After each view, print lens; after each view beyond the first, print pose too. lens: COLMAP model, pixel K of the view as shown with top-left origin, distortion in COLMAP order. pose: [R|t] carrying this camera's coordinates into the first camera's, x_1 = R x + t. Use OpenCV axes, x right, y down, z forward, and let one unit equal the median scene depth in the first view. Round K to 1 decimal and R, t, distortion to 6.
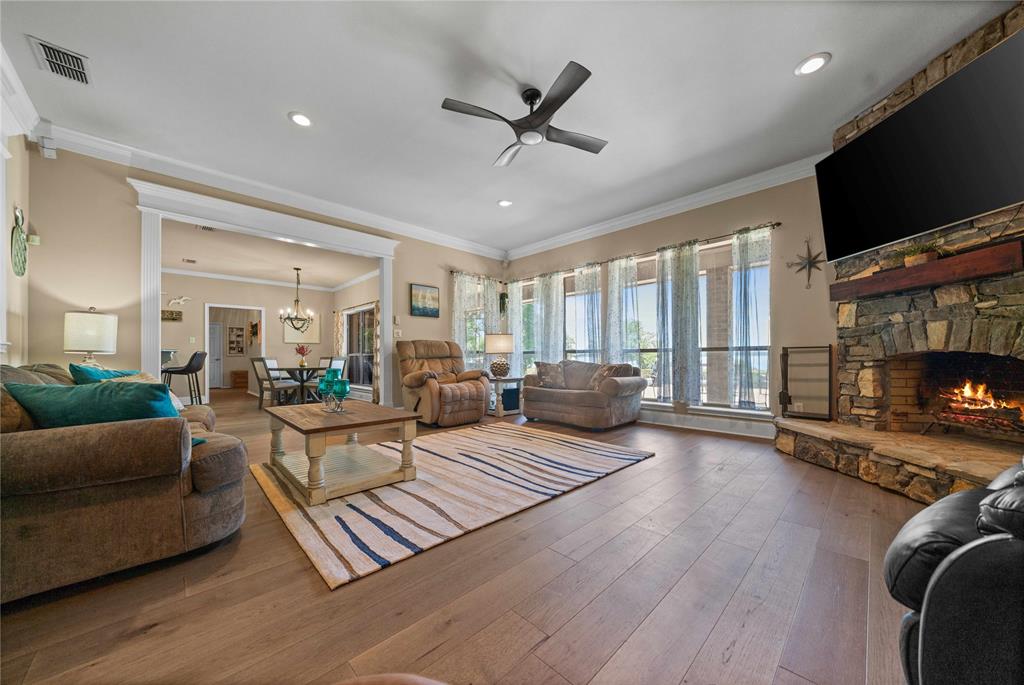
lens RADIAL K [[356.2, 0, 517.0], [0, 356.2, 367.2], [0, 0, 1]] dist [0.000645, 0.000015]
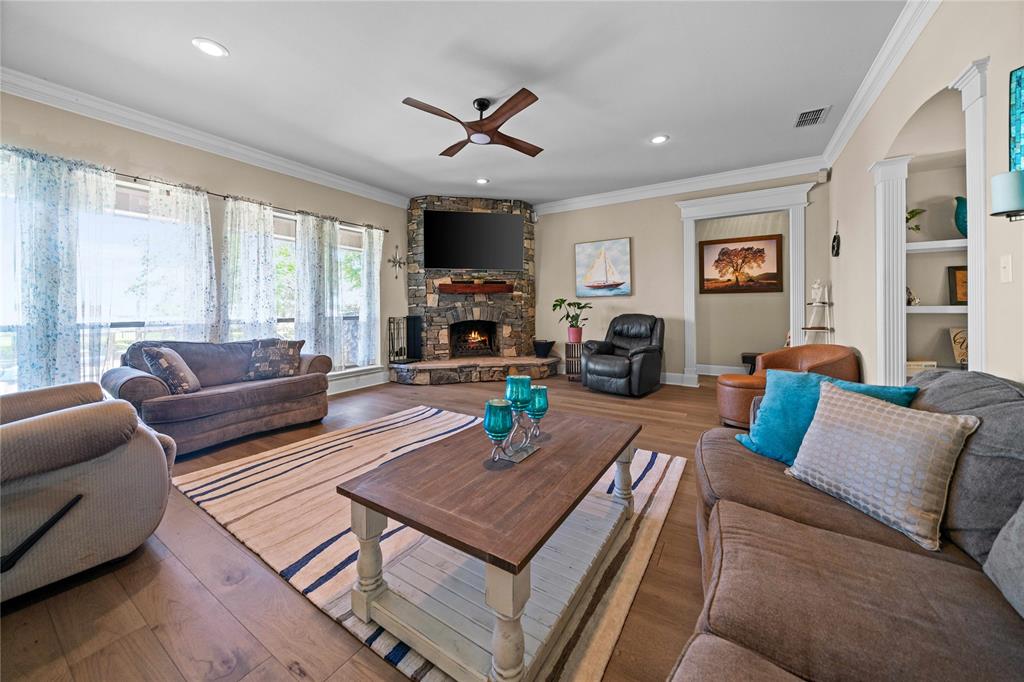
lens RADIAL K [[361.7, 0, 516.1], [0, 361.7, 313.2], [0, 0, 1]] dist [0.000003, -0.000018]
pose [[-0.230913, -0.006065, 0.972955, -1.004239], [0.034122, 0.999315, 0.014327, -0.095482], [-0.972376, 0.036507, -0.230548, 1.063583]]
